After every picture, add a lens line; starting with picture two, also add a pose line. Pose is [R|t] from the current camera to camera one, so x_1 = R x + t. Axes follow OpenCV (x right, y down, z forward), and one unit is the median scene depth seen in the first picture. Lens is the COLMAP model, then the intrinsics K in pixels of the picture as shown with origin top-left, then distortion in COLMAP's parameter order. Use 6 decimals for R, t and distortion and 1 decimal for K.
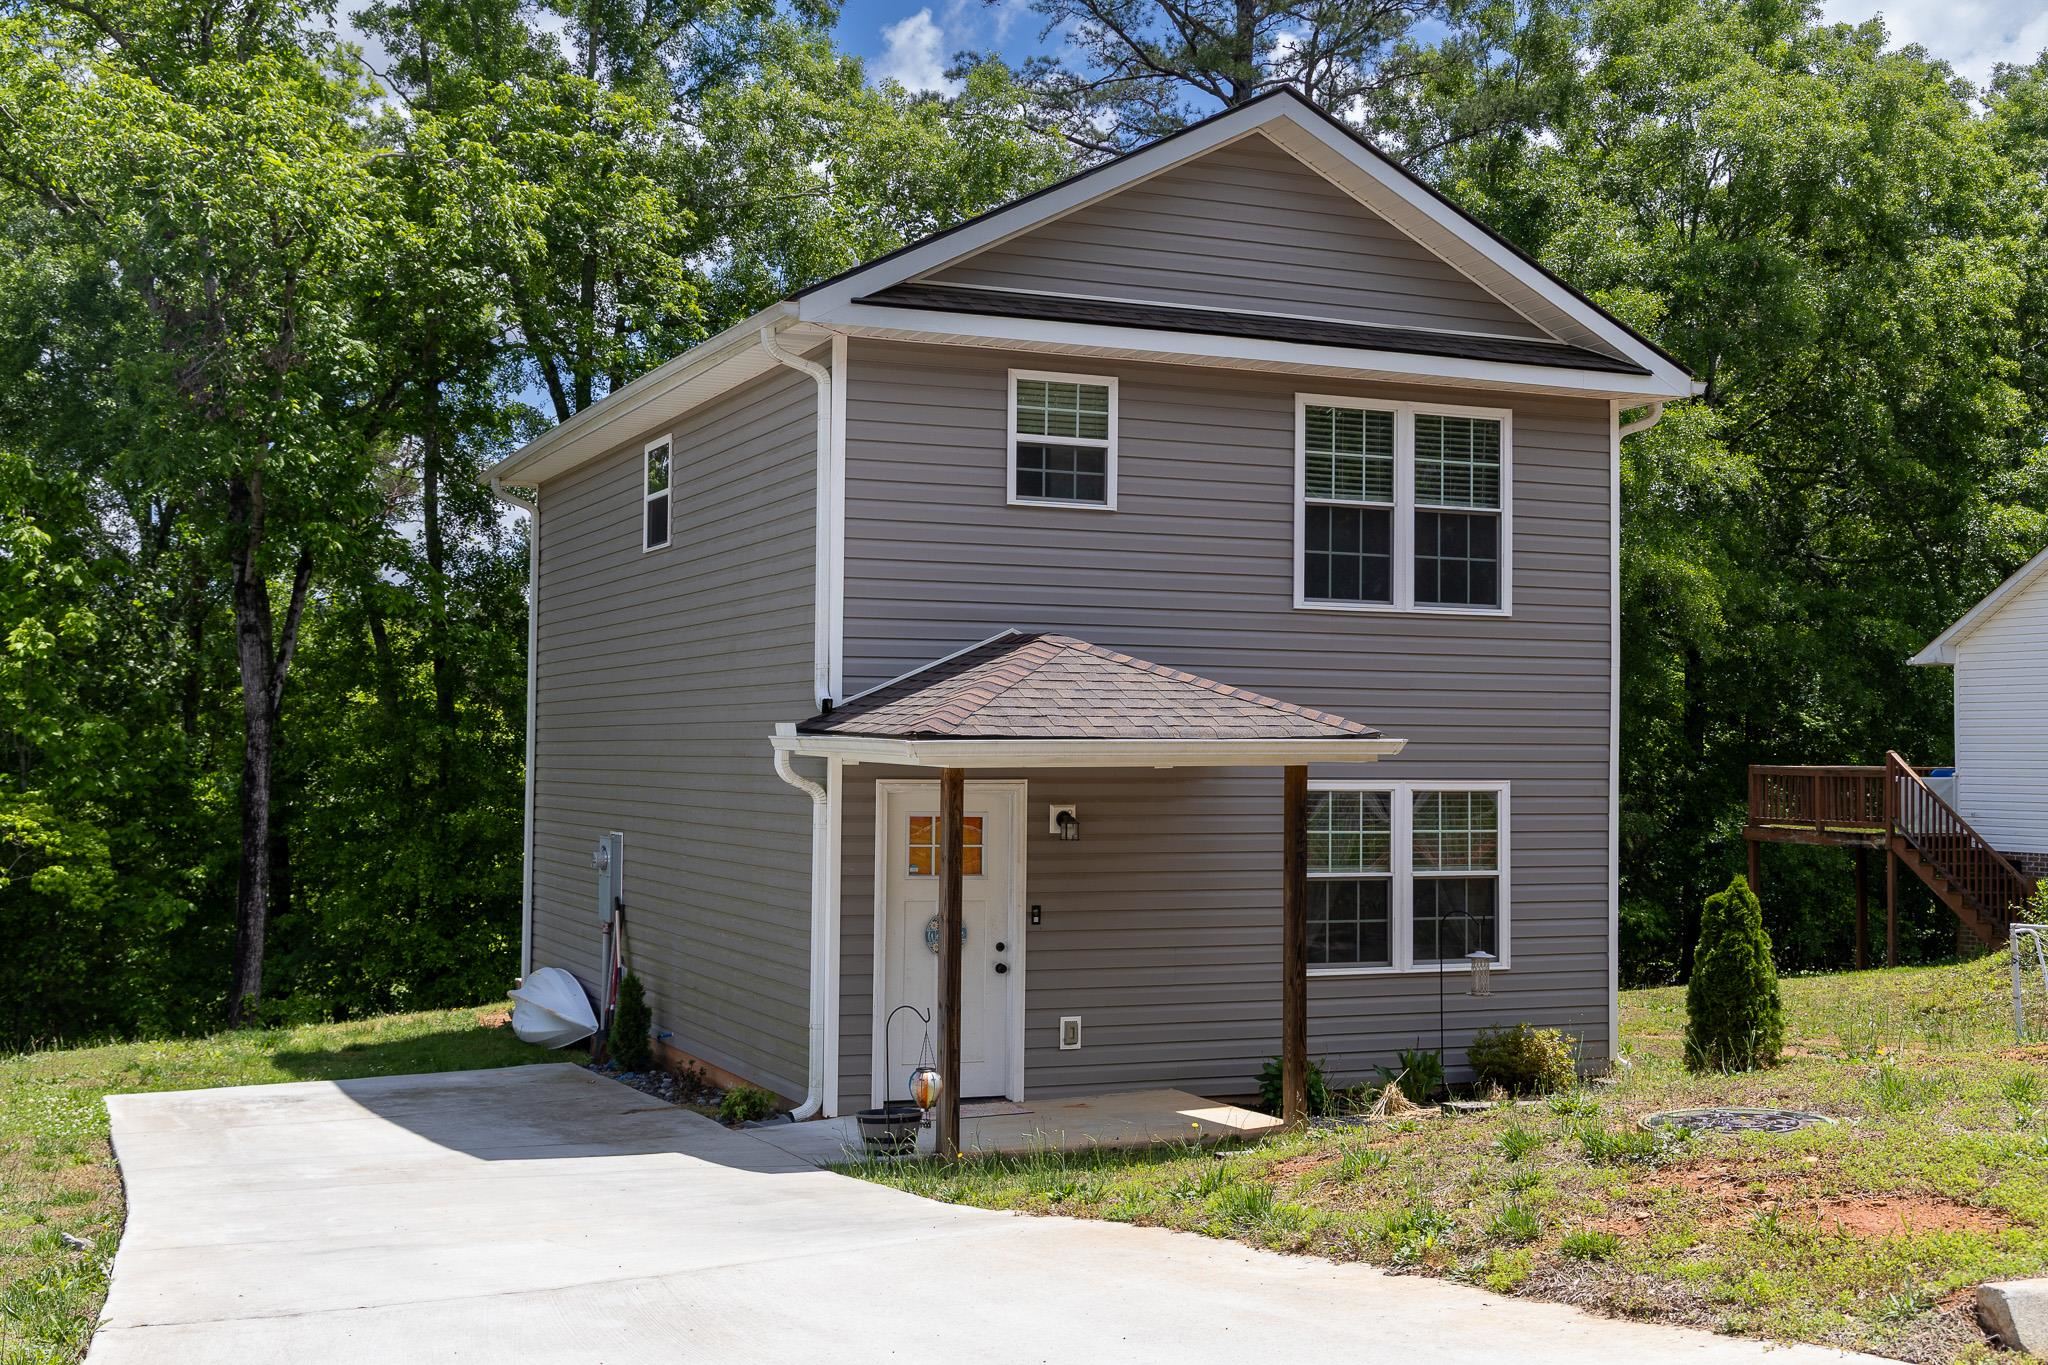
lens RADIAL K [[2133.2, 0, 1021.5], [0, 2133.2, 657.4], [0, 0, 1]] dist [-0.001213, 0.003265]
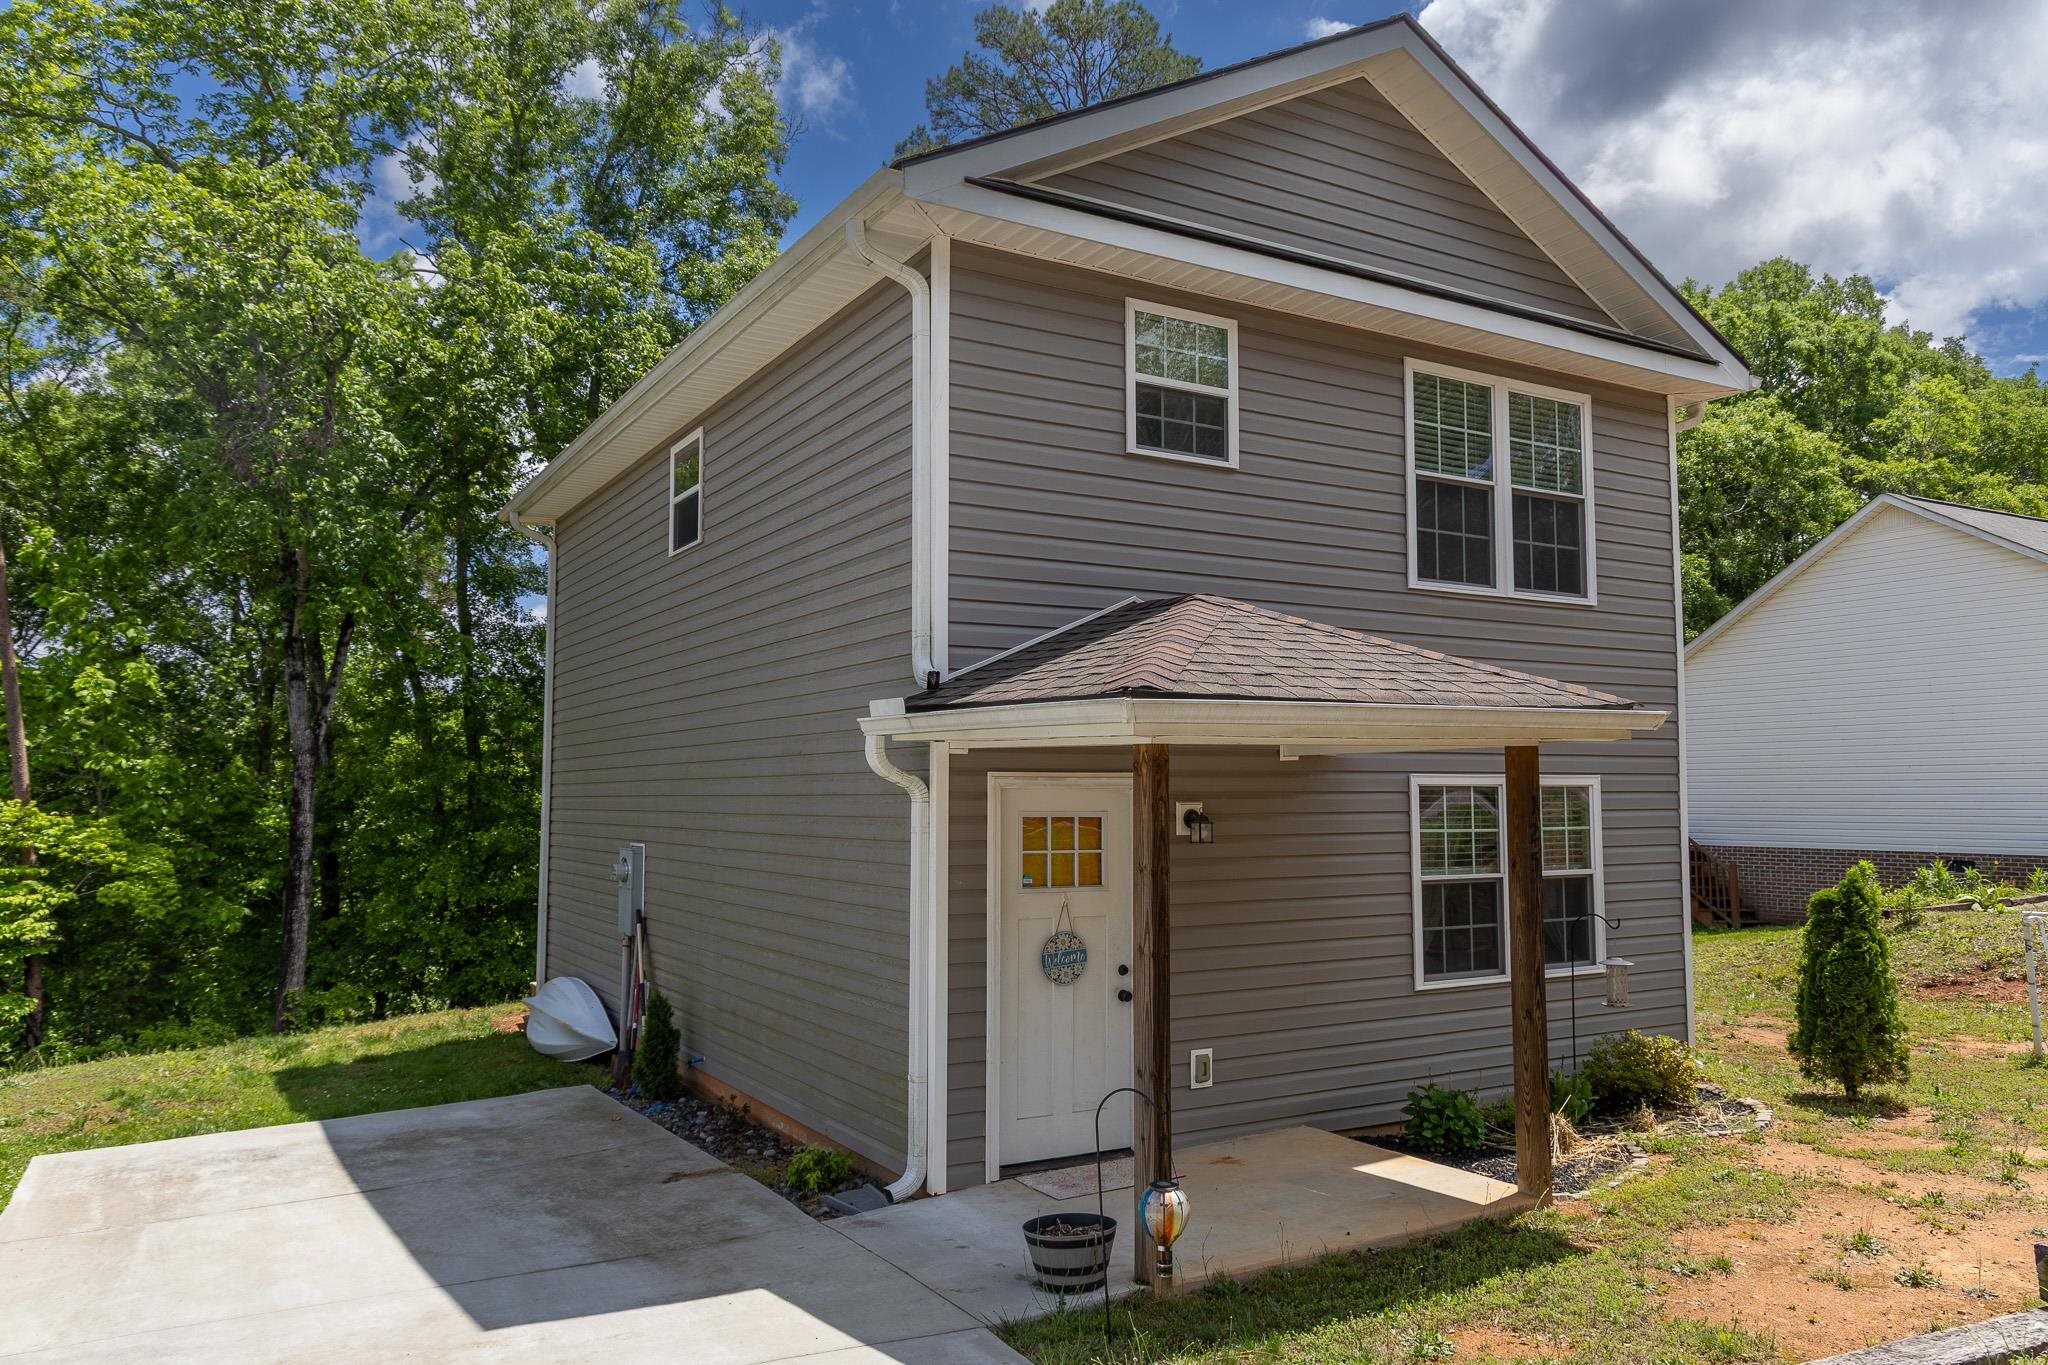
lens RADIAL K [[1343.2, 0, 1027.6], [0, 1343.2, 692.4], [0, 0, 1]] dist [0.006816, -0.003659]
pose [[0.992699, -0.000811, 0.120613, -0.105886], [0.004323, 0.999574, -0.028858, 0.038125], [-0.120539, 0.029169, 0.992280, 0.443738]]
